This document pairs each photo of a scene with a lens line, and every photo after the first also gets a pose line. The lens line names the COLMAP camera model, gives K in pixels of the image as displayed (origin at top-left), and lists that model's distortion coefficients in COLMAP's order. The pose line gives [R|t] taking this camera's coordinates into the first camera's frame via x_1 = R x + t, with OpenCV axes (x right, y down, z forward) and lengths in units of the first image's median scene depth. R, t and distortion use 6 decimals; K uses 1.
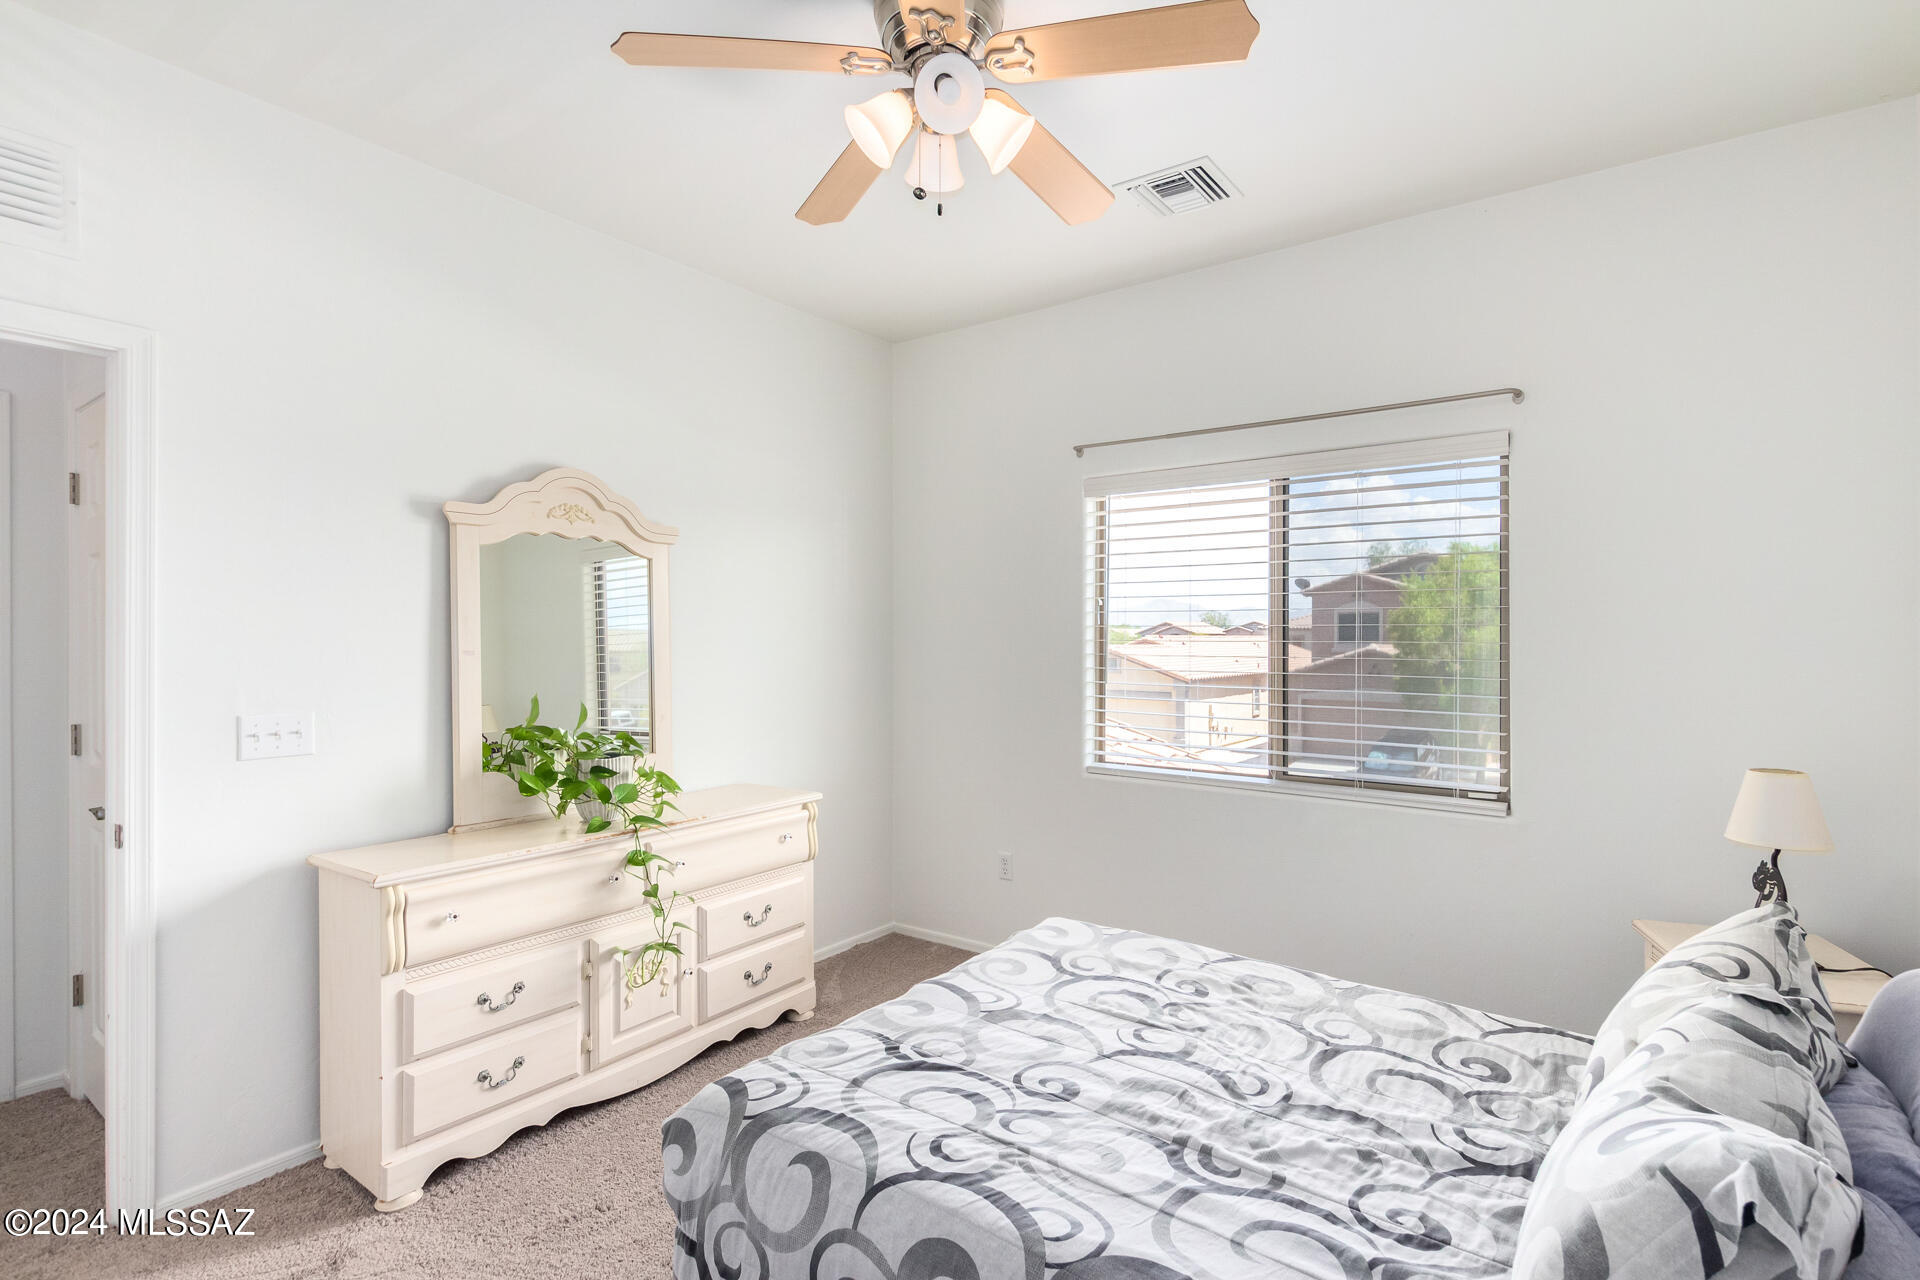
lens RADIAL K [[901.9, 0, 960.0], [0, 901.9, 640.0], [0, 0, 1]] dist [0.003252, 0.000312]
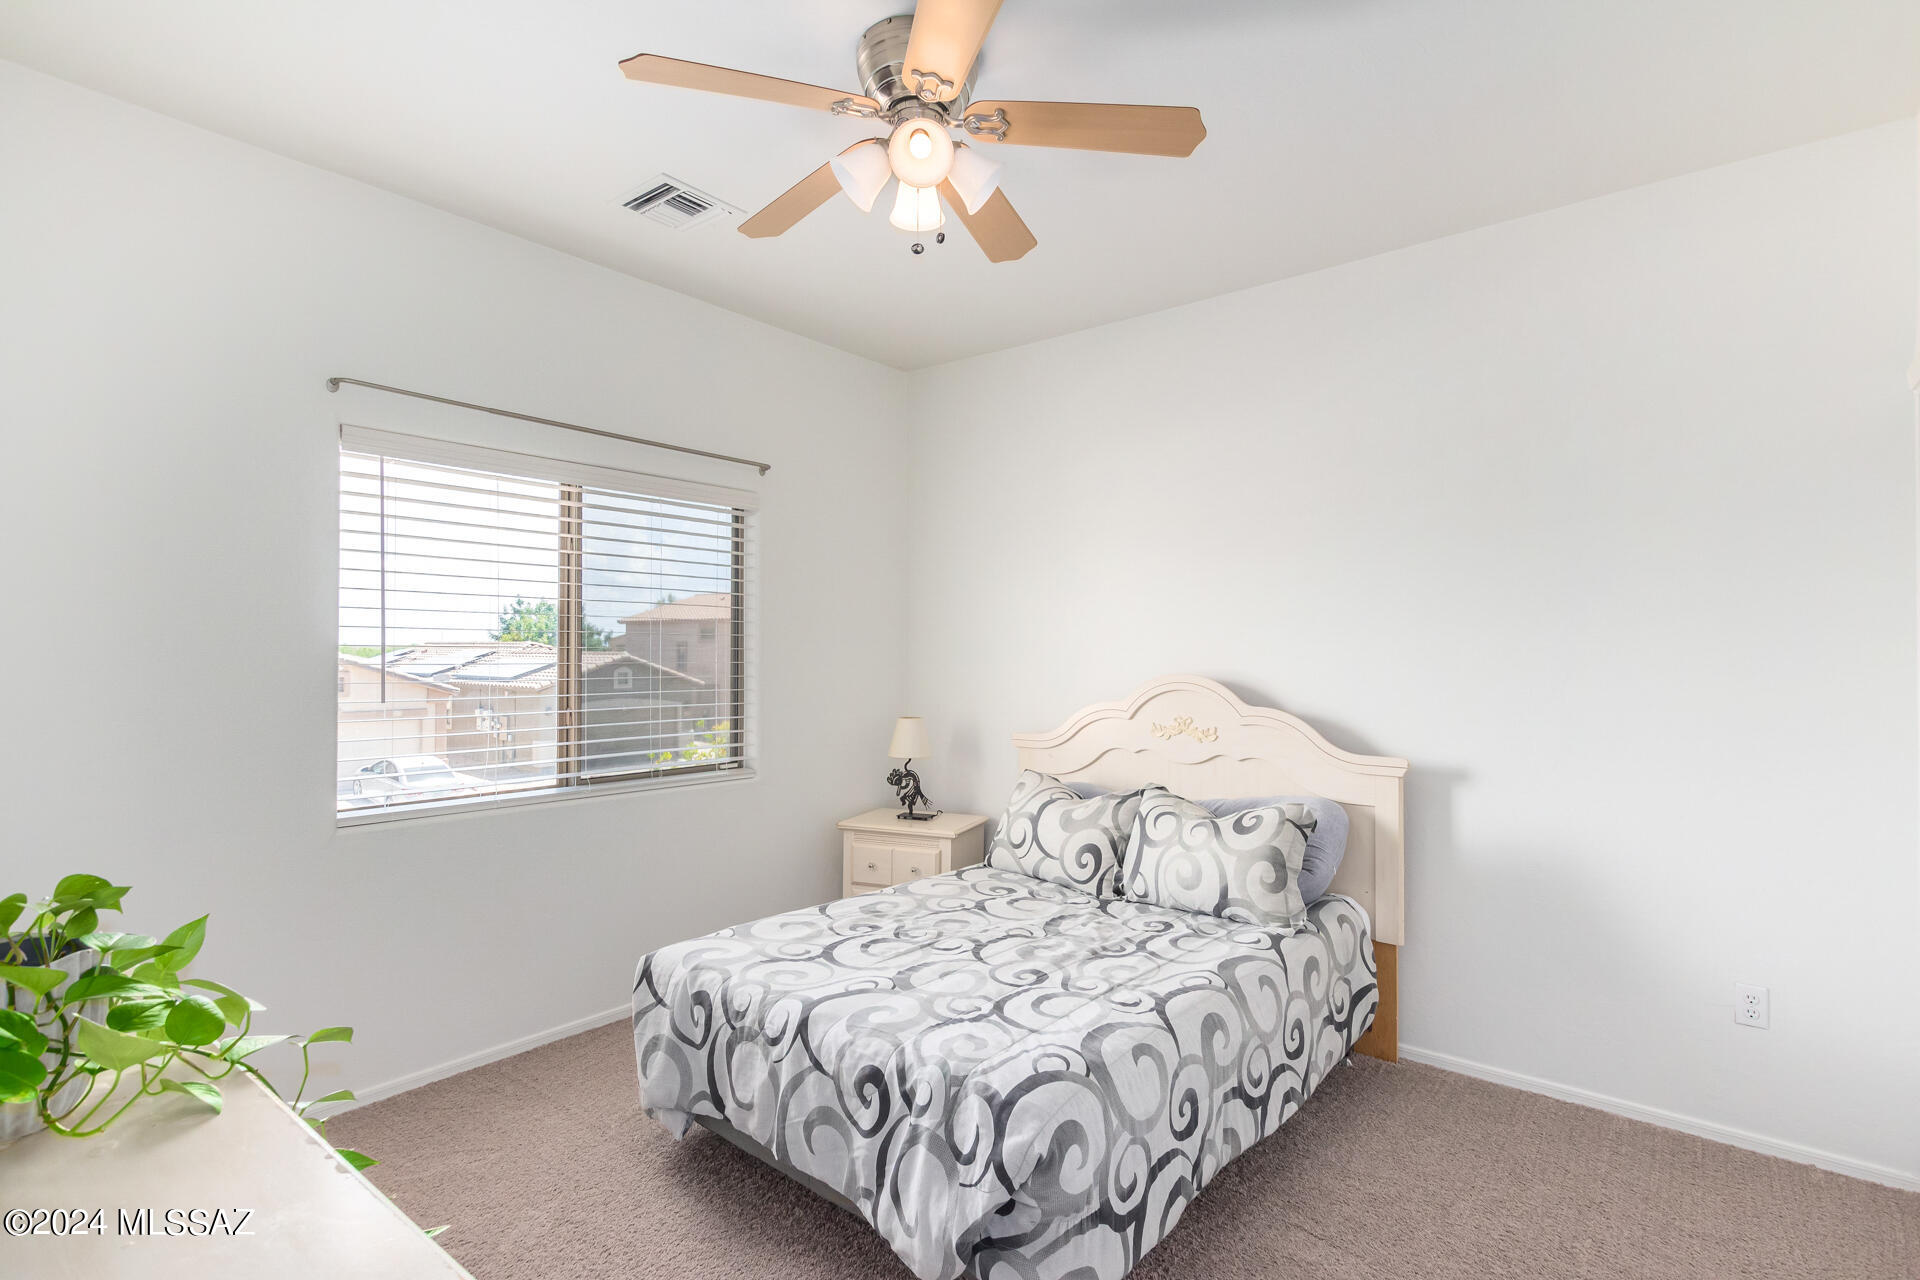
lens RADIAL K [[942.3, 0, 960.4], [0, 942.3, 636.5], [0, 0, 1]] dist [0.017212, -0.007726]
pose [[0.058871, 0.011438, 0.998200, -1.124261], [-0.002308, 0.999933, -0.011322, 0.000672], [-0.998263, -0.001637, 0.058893, 0.863082]]
